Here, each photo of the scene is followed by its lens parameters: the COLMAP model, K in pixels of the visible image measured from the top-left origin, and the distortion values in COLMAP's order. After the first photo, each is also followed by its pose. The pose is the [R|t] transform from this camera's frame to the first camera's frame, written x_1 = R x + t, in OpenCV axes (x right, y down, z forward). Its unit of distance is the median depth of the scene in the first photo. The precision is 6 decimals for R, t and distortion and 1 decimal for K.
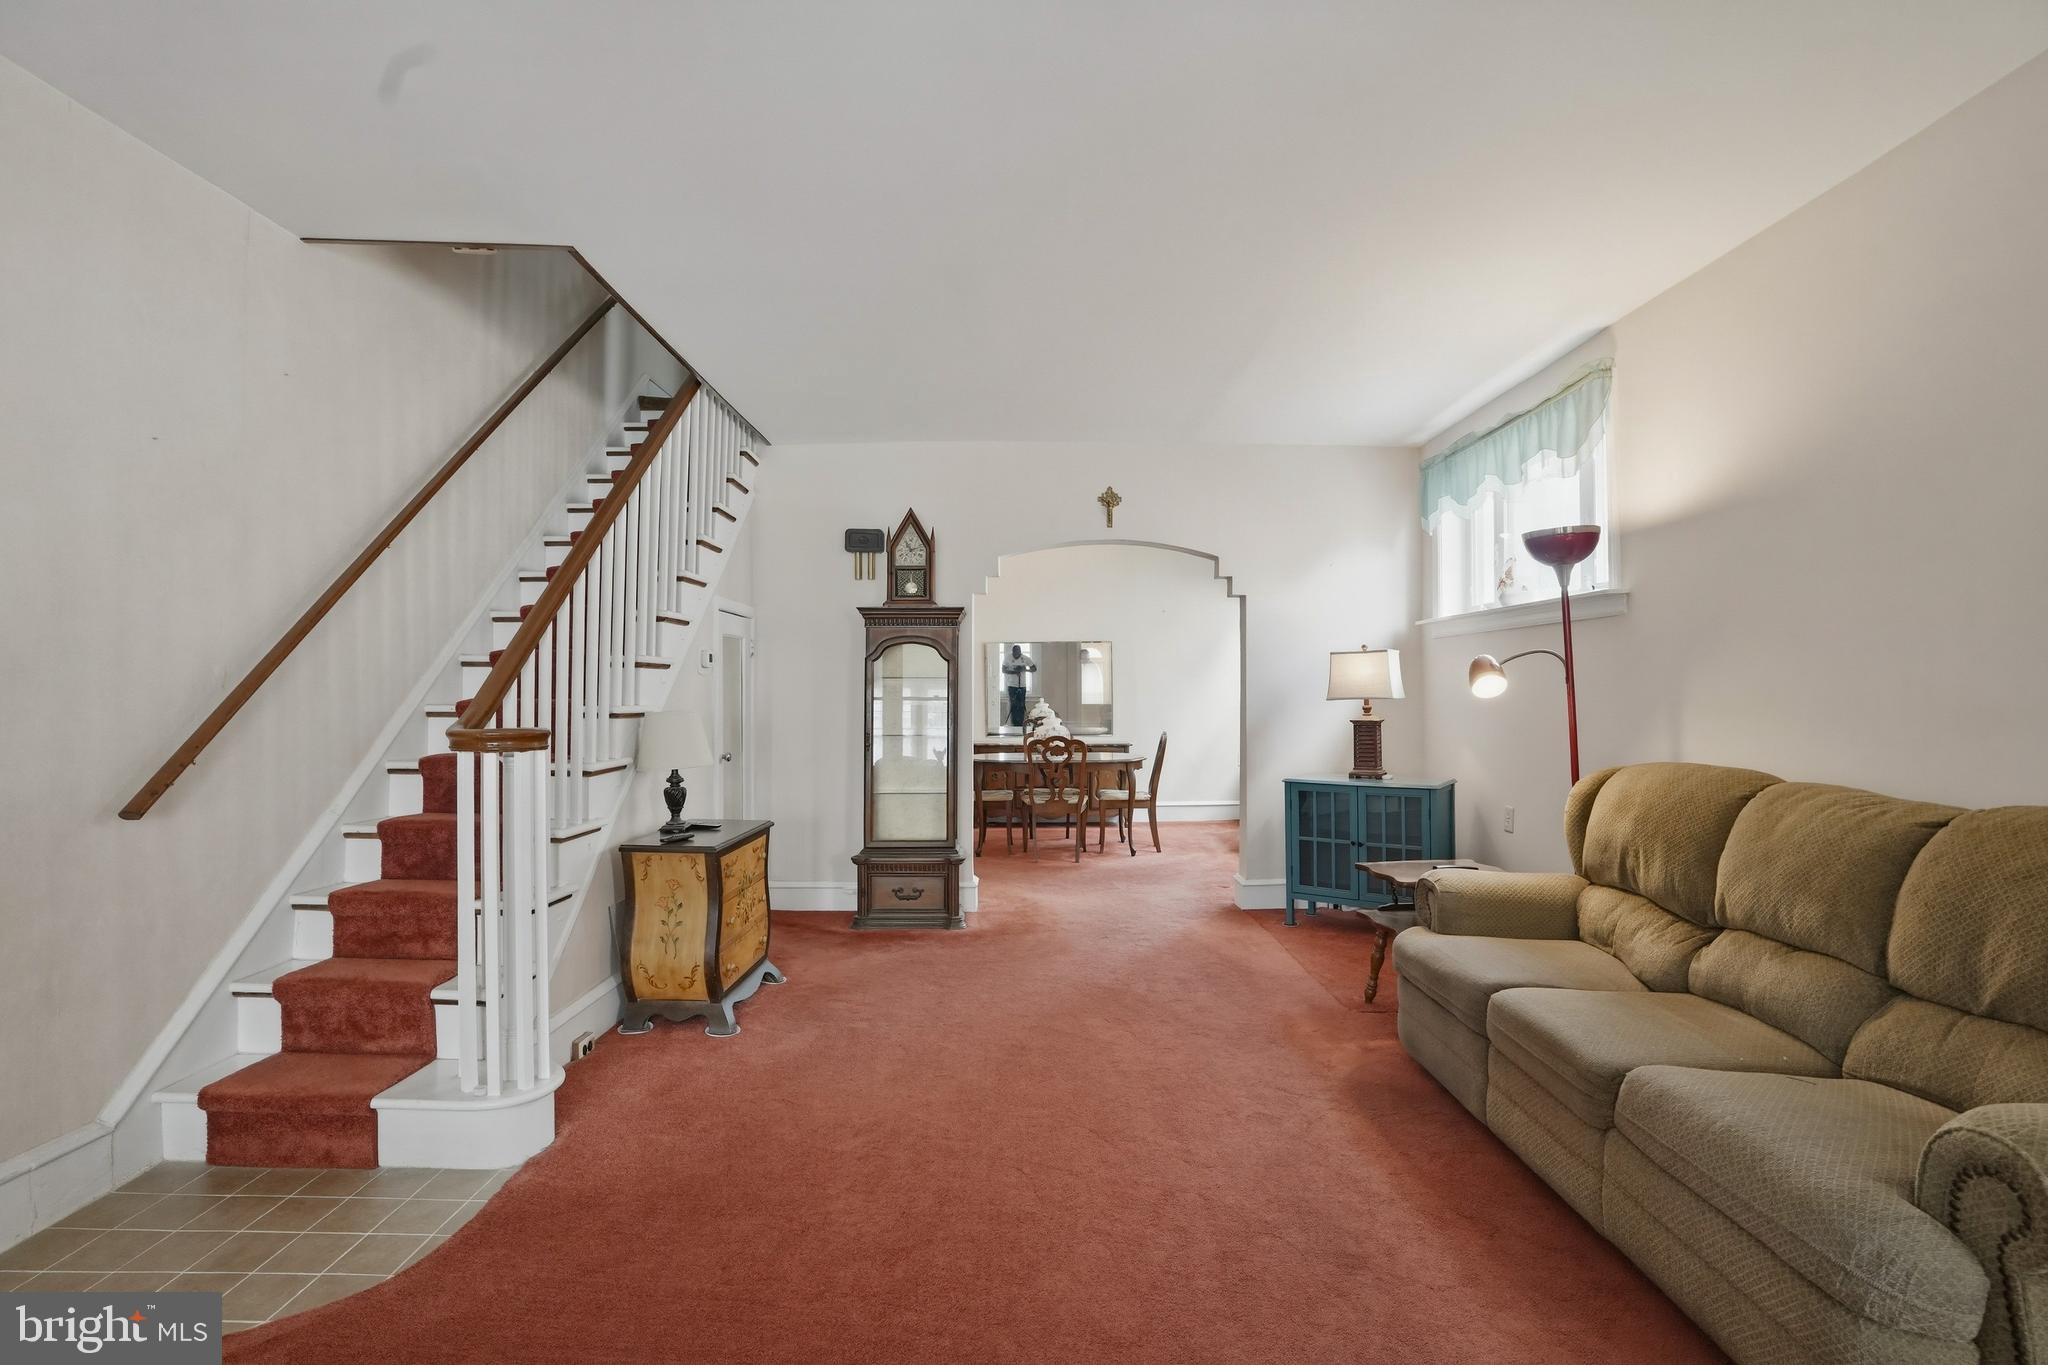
lens RADIAL K [[974.4, 0, 1032.8], [0, 974.4, 689.7], [0, 0, 1]] dist [-0.063151, 0.025617]
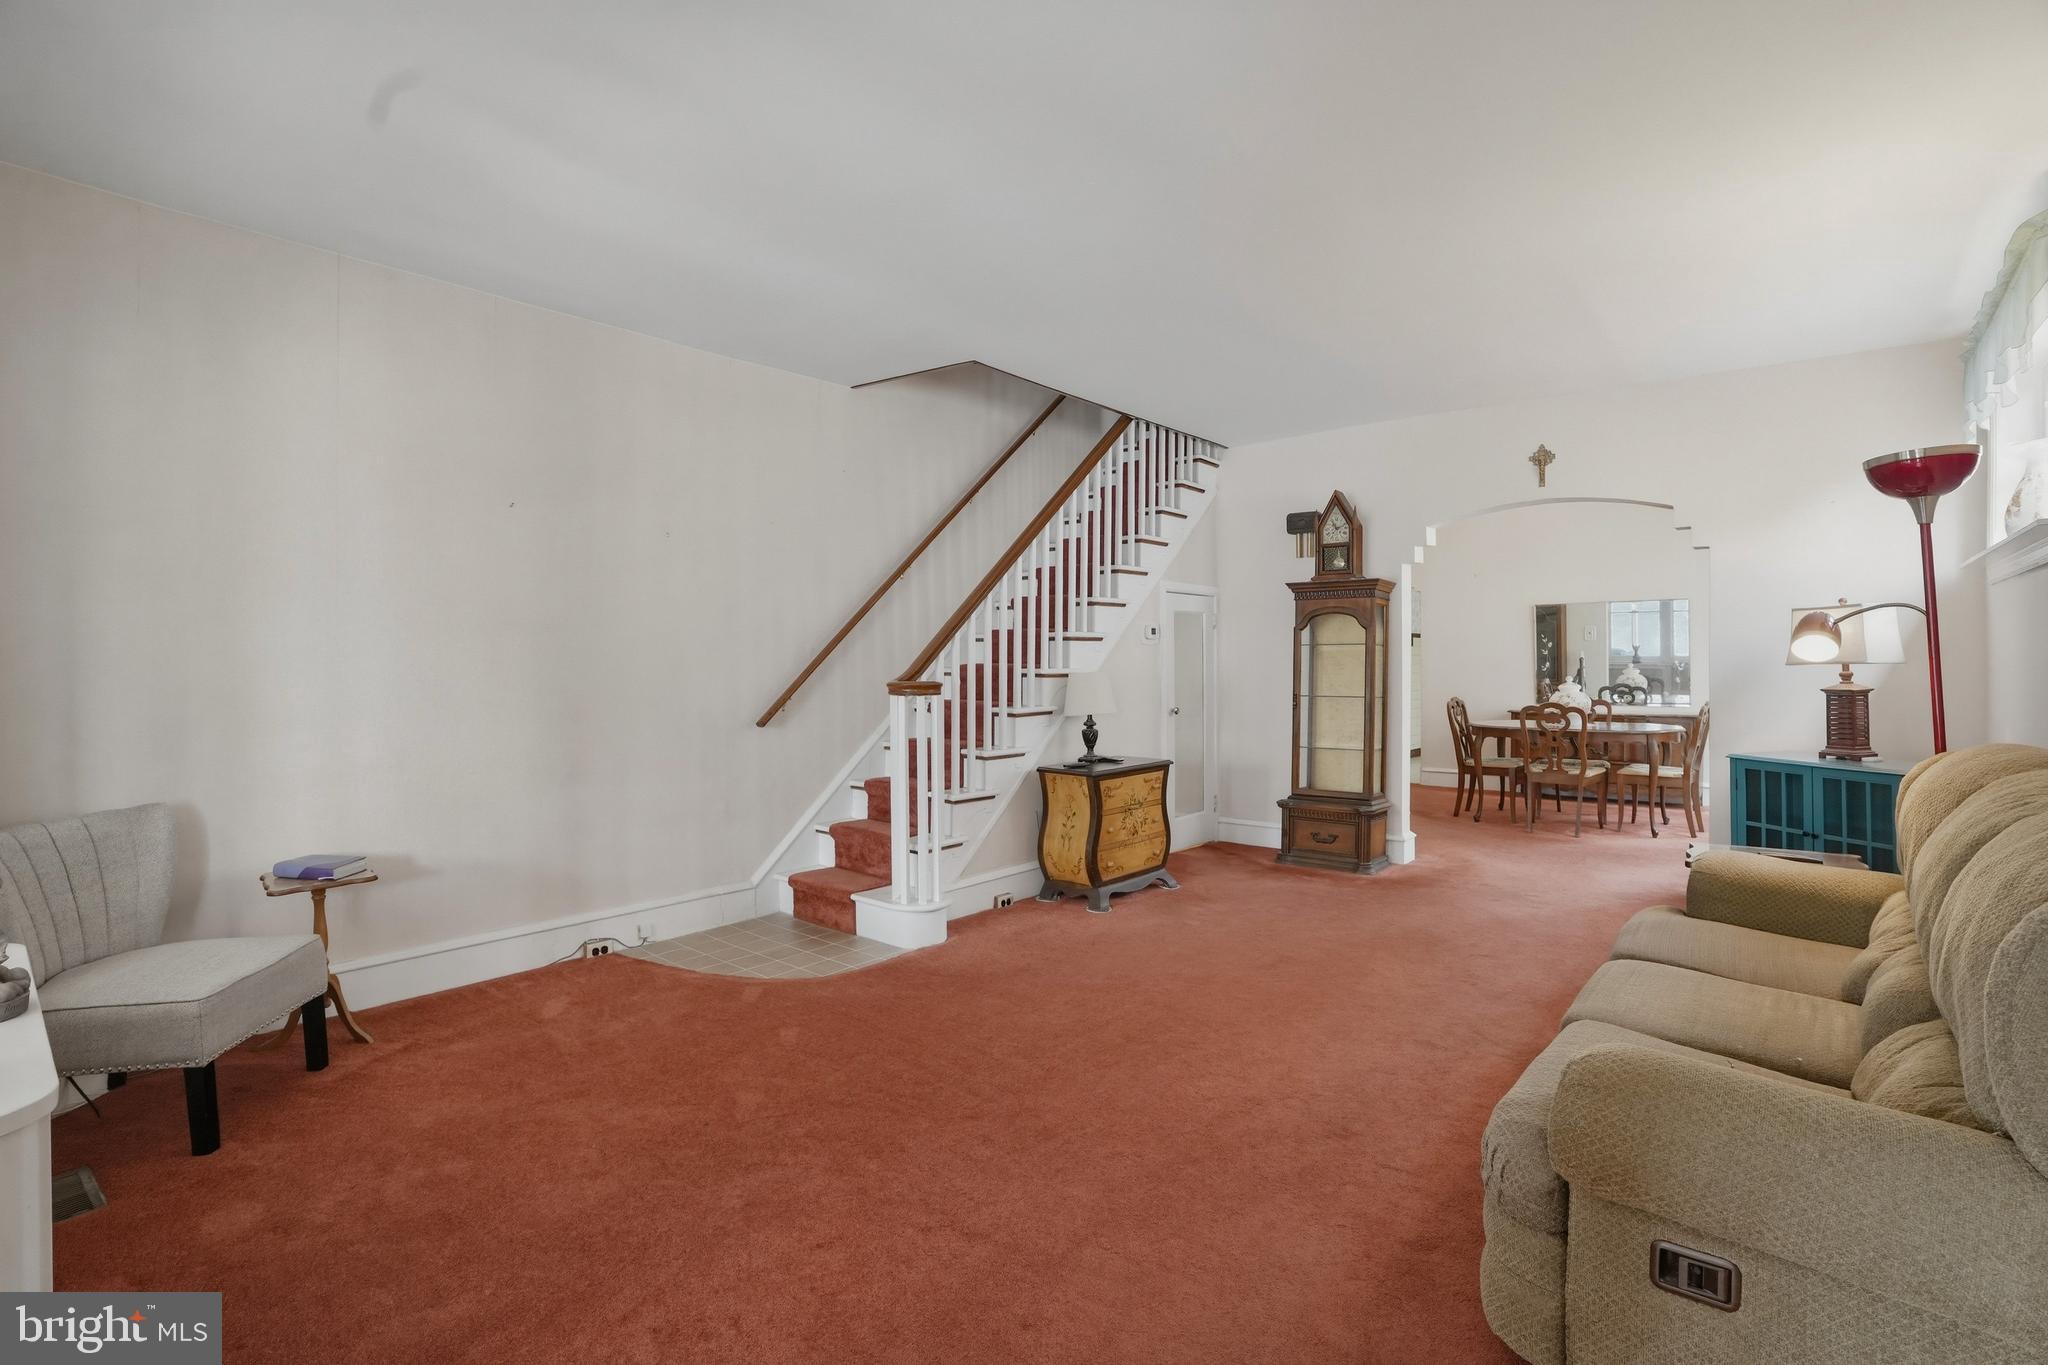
lens RADIAL K [[974.4, 0, 1032.8], [0, 974.4, 689.7], [0, 0, 1]] dist [-0.063151, 0.025617]
pose [[0.764198, 0.016055, -0.644782, 0.442959], [0.006805, 0.999434, 0.032951, 0.000266], [0.644946, -0.029569, 0.763656, -0.086649]]
